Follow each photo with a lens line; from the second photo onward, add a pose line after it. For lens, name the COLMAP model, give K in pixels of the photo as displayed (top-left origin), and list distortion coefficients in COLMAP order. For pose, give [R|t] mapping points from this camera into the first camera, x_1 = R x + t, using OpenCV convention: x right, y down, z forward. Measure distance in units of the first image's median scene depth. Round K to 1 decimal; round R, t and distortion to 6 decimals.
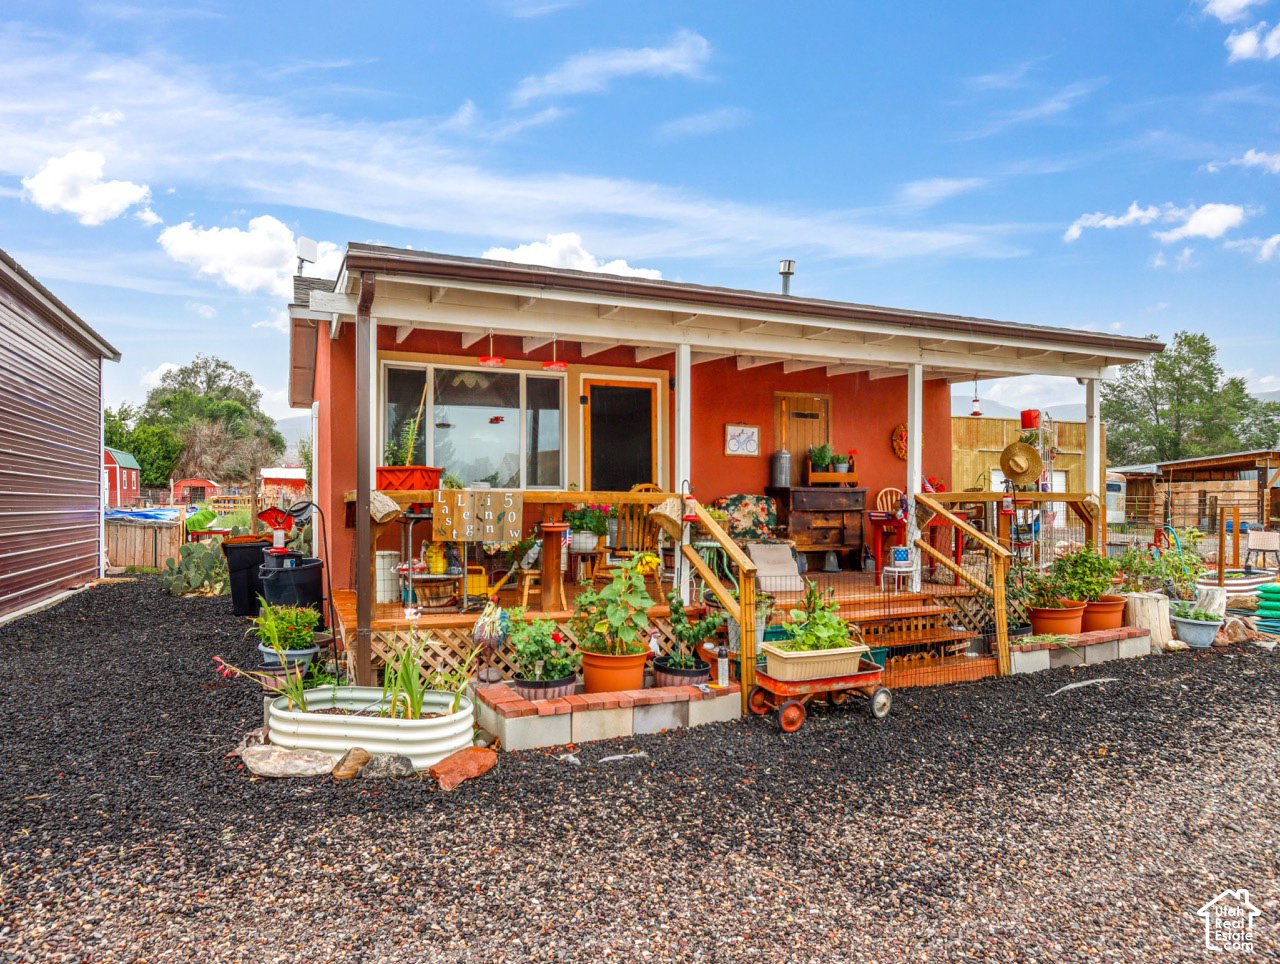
lens RADIAL K [[785.7, 0, 640.0], [0, 785.7, 482.0], [0, 0, 1]] dist [-0.008154, 0.000612]
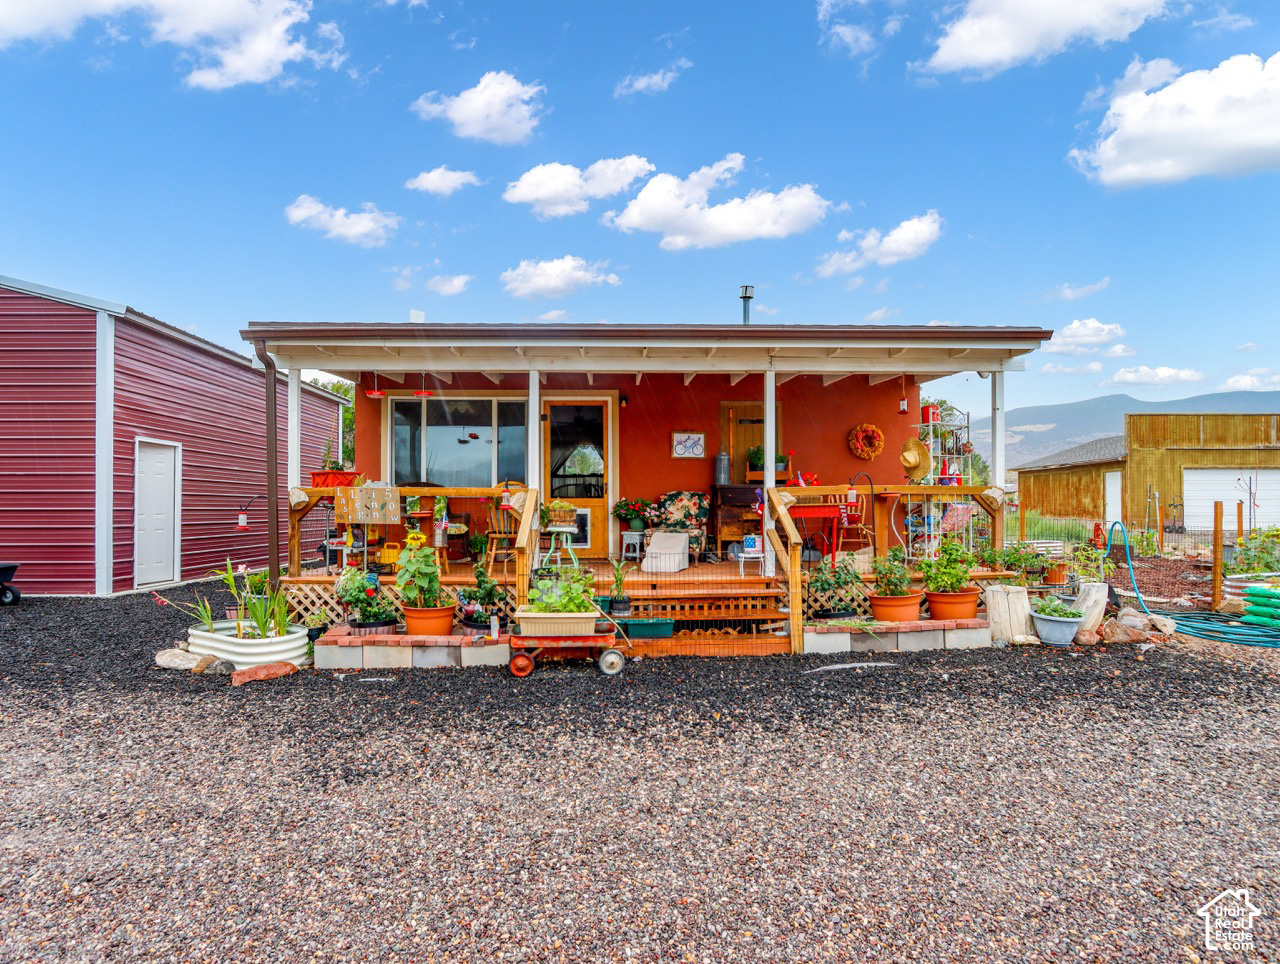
lens RADIAL K [[673.2, 0, 640.0], [0, 673.2, 482.0], [0, 0, 1]] dist [-0.009834, 0.000340]
pose [[0.932946, -0.014061, -0.359742, 0.584248], [0.010362, 0.999872, -0.012209, 0.018375], [0.359867, 0.007662, 0.932972, 0.052325]]
